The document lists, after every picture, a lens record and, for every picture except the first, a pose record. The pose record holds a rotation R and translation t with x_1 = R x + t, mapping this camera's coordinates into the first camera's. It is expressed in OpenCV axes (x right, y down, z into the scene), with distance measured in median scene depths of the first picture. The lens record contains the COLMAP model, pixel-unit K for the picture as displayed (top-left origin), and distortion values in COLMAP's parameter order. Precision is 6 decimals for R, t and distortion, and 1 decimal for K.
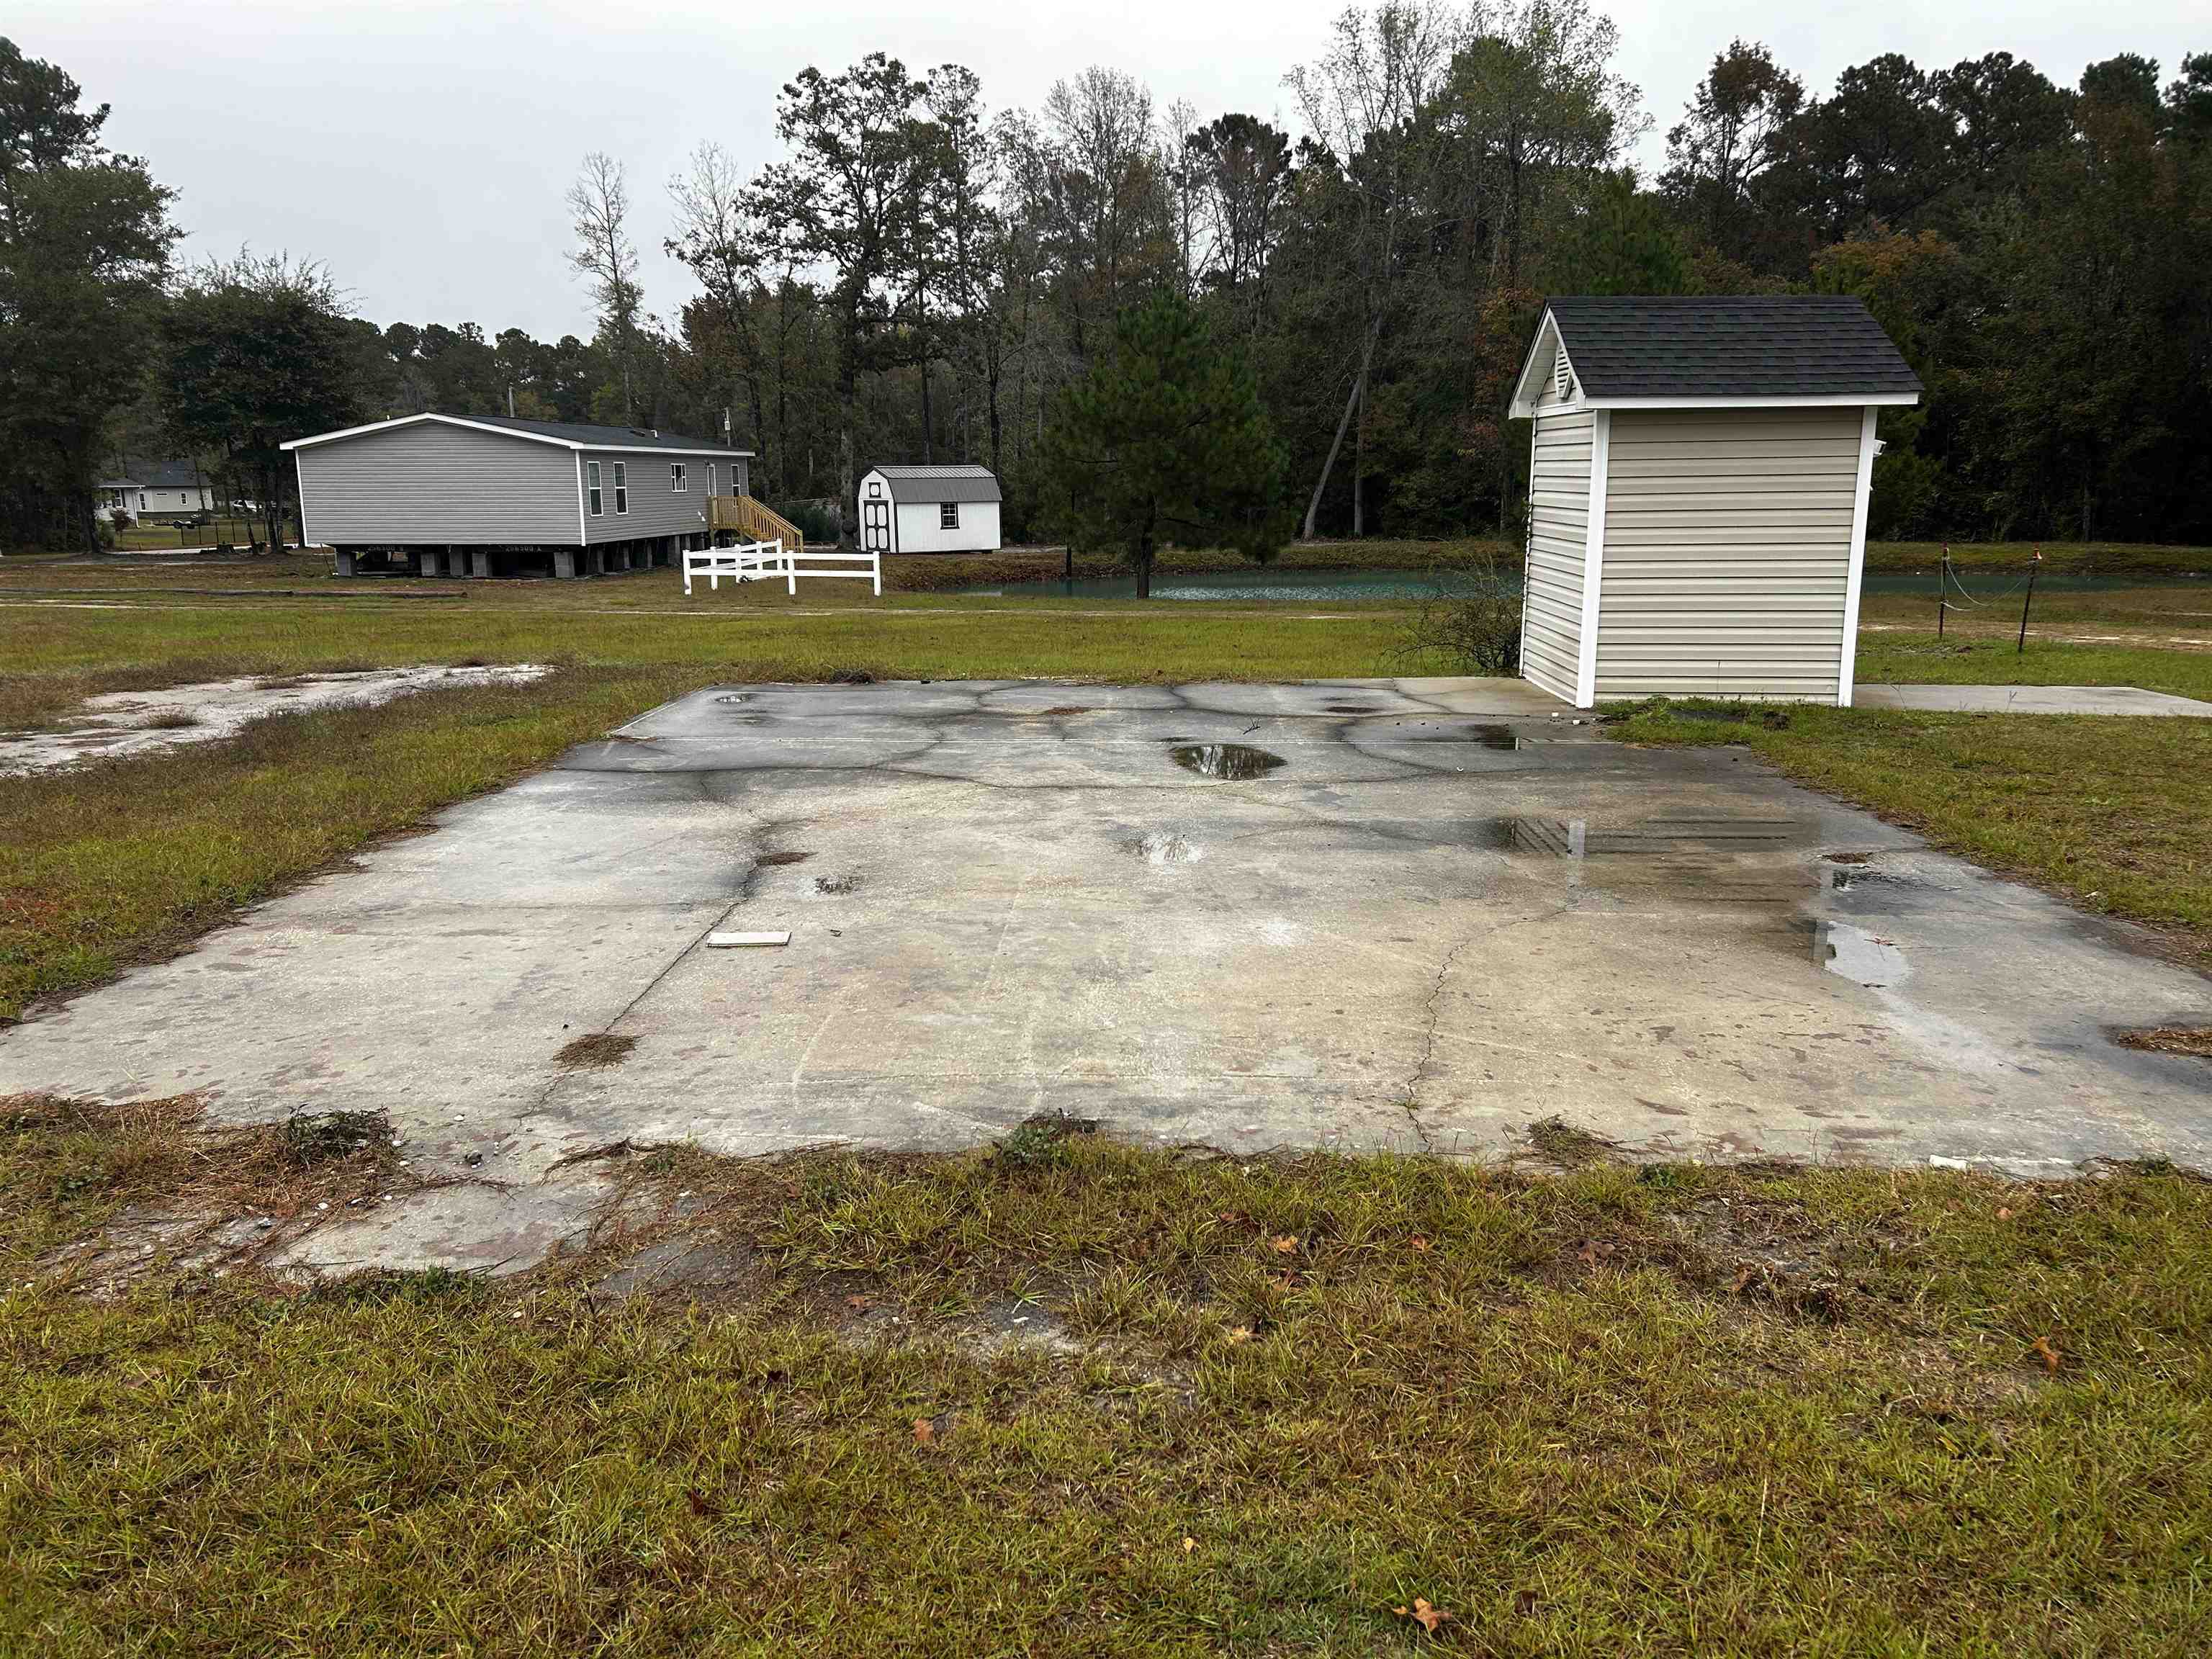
lens RADIAL K [[1662.0, 0, 1114.4], [0, 1662.0, 832.5], [0, 0, 1]] dist [0.048300, -0.045414]
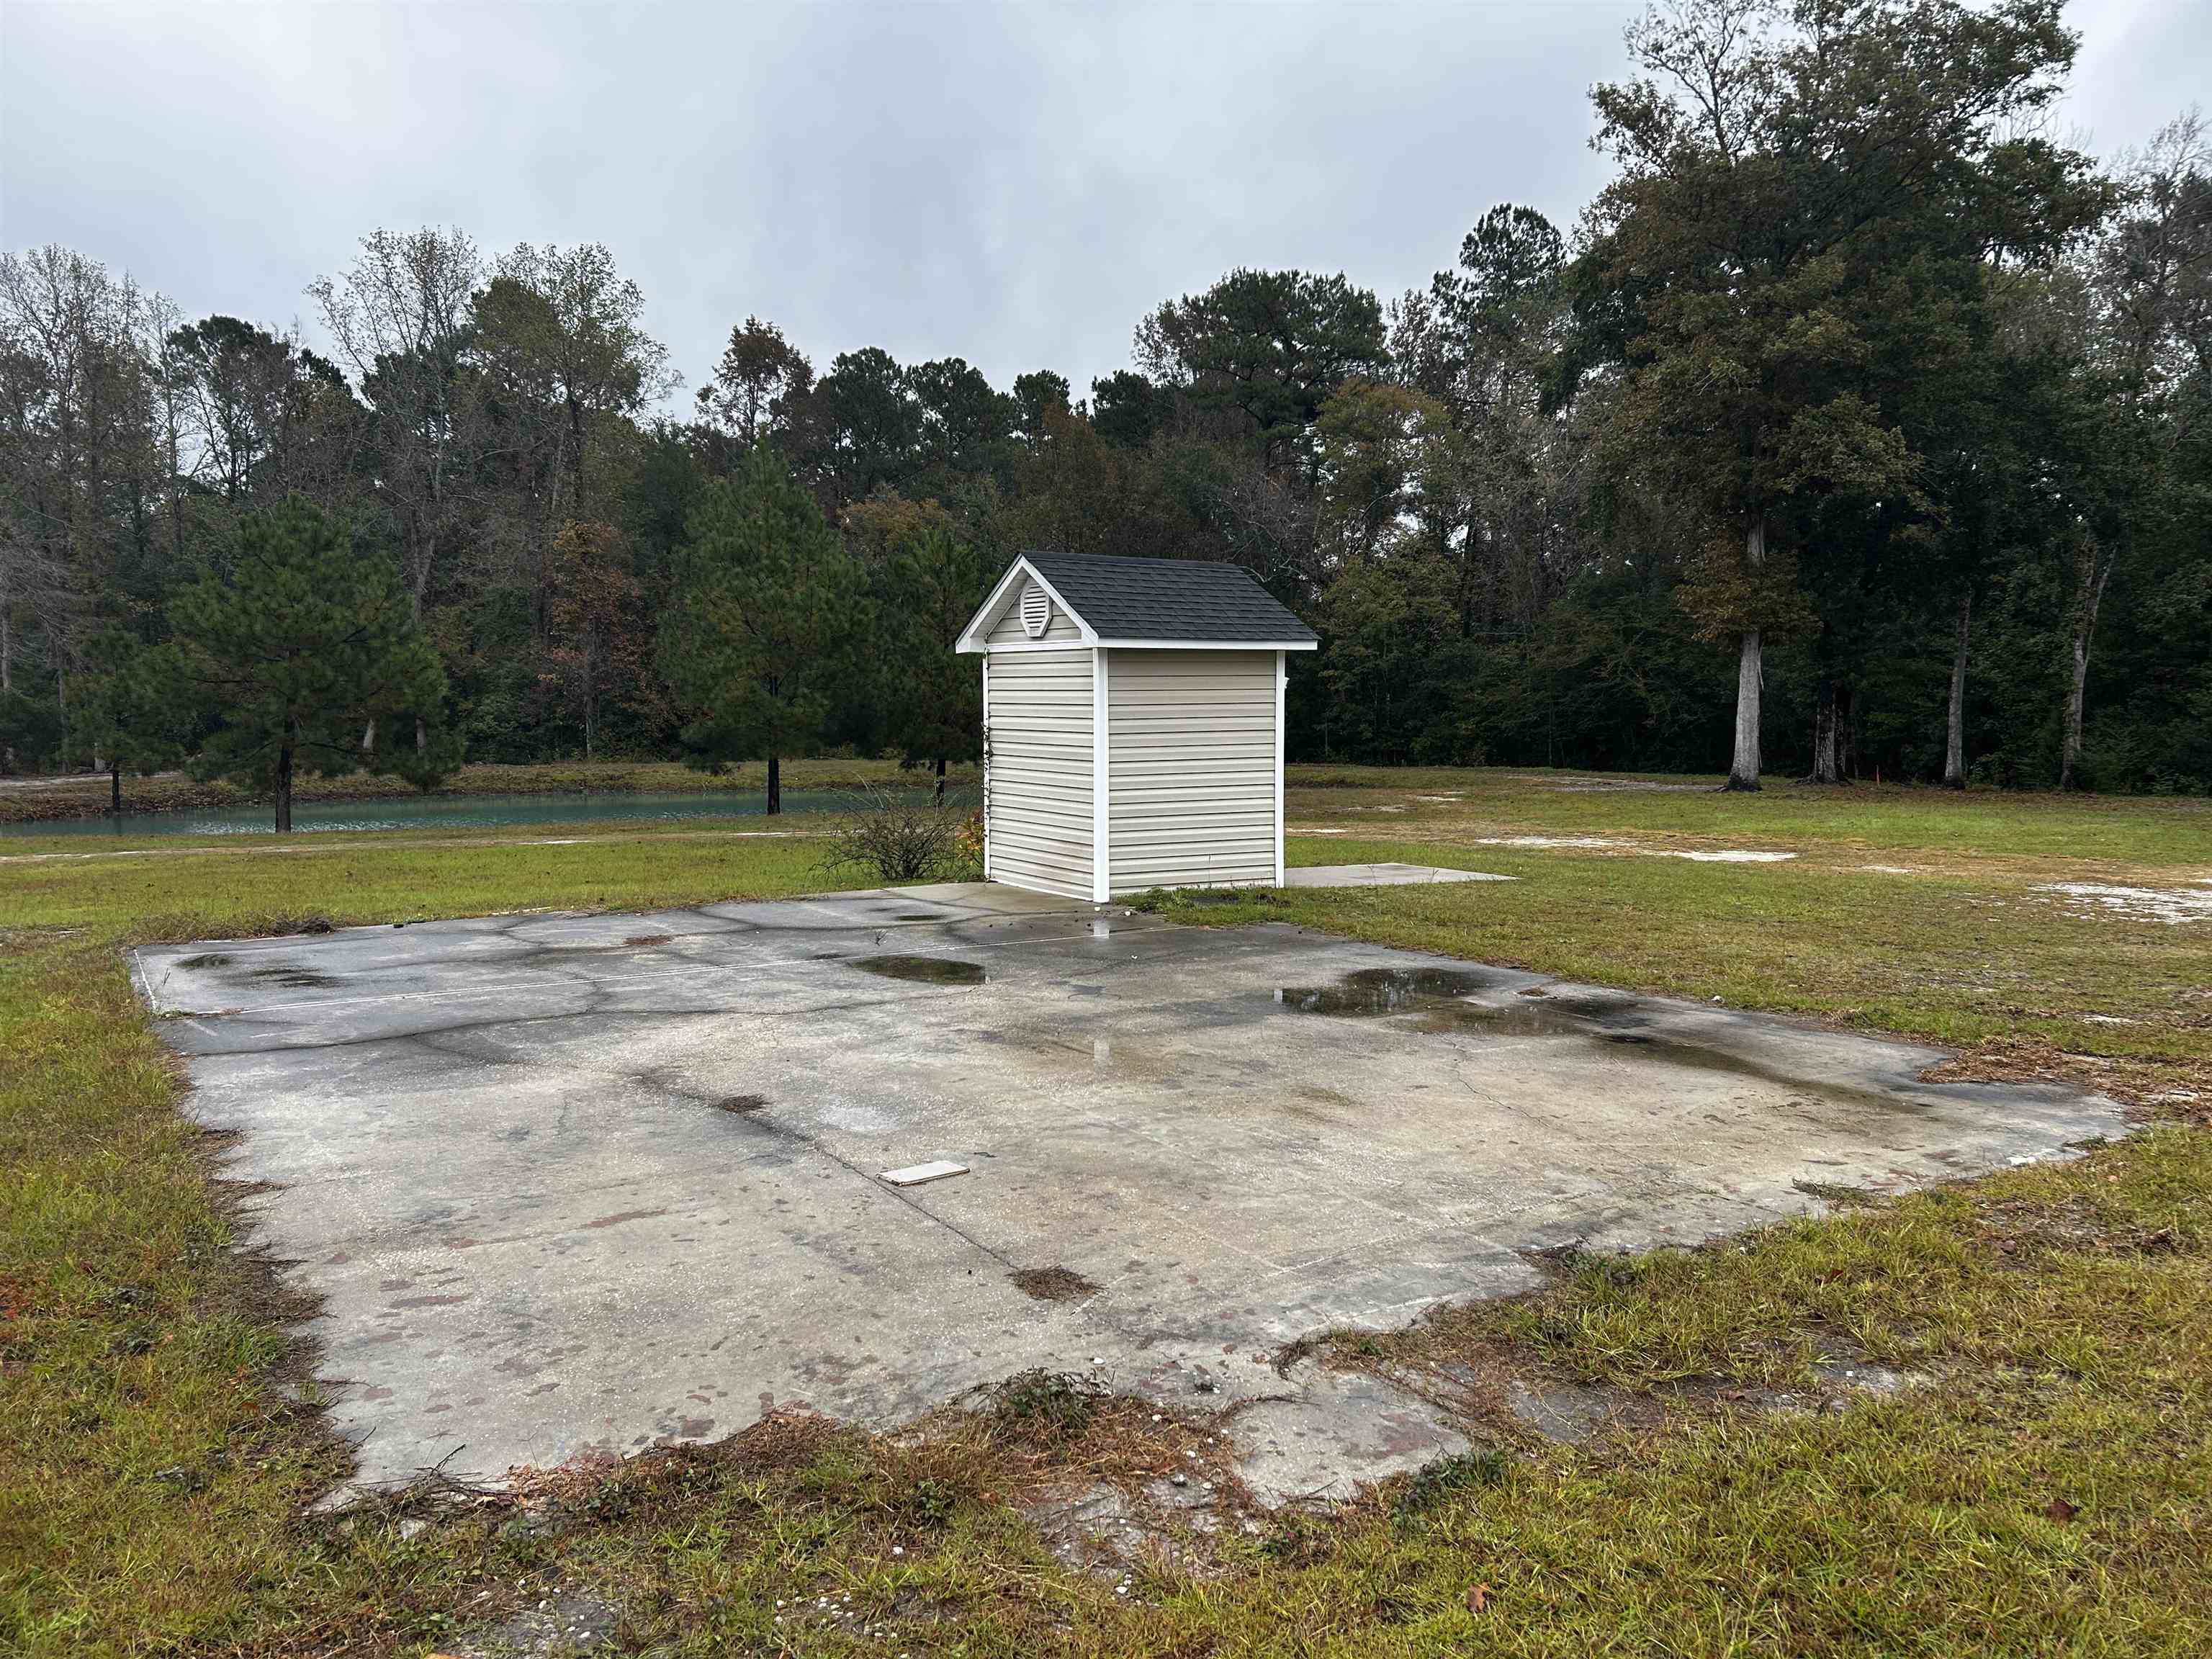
lens RADIAL K [[1632.3, 0, 1110.7], [0, 1632.3, 871.8], [0, 0, 1]] dist [0.063826, -0.075839]
pose [[0.831239, -0.055156, 0.553171, -0.614778], [0.113697, 0.990900, -0.072048, -0.027092], [-0.544163, 0.122783, 0.829946, 0.124010]]
